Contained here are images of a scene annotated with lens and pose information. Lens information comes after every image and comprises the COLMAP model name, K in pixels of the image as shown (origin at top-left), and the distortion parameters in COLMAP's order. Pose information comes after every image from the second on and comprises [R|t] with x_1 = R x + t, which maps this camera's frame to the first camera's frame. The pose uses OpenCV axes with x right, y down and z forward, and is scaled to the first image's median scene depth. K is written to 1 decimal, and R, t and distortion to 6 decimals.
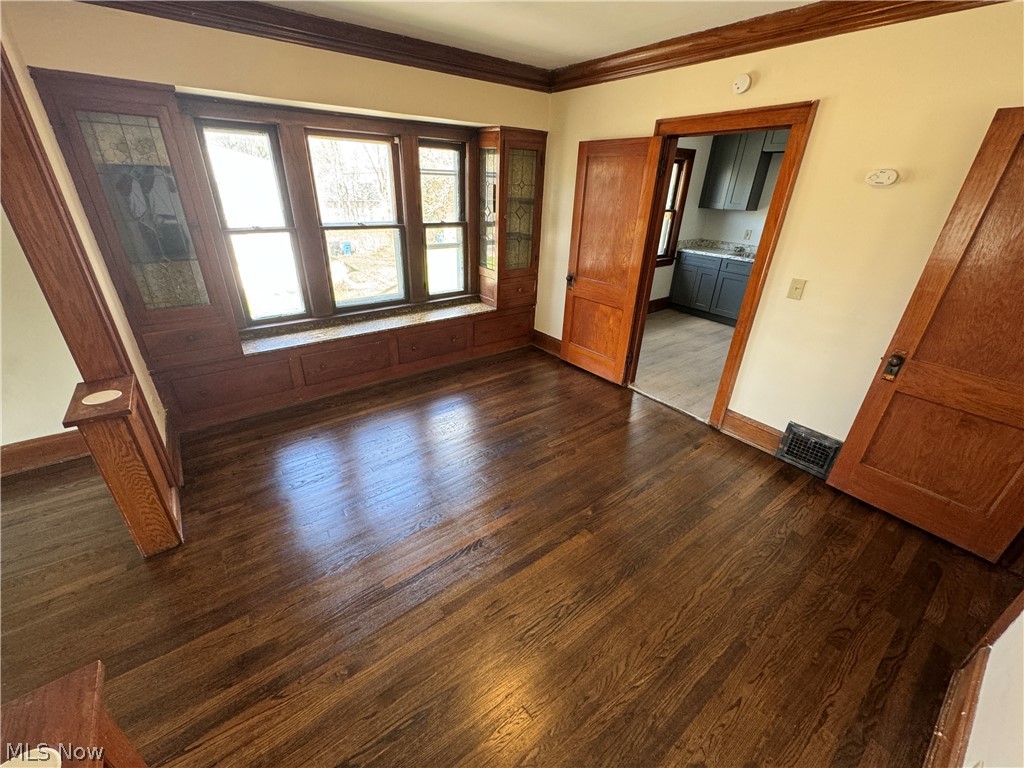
lens RADIAL K [[412.1, 0, 505.8], [0, 412.1, 380.6], [0, 0, 1]] dist [0.015935, 0.000517]
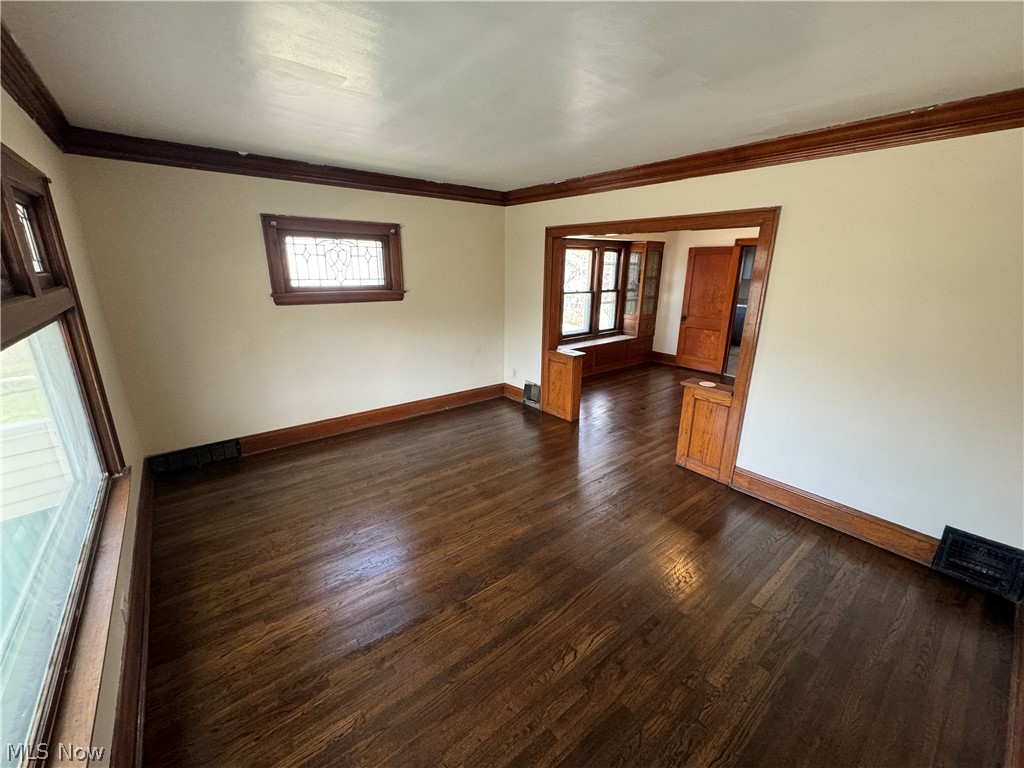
lens RADIAL K [[412.1, 0, 508.2], [0, 412.1, 384.8], [0, 0, 1]] dist [0.015935, 0.000517]
pose [[0.998559, -0.032577, 0.042641, -0.666572], [0.039041, 0.986215, -0.160800, 0.288052], [-0.036815, 0.162233, 0.986066, -0.667095]]
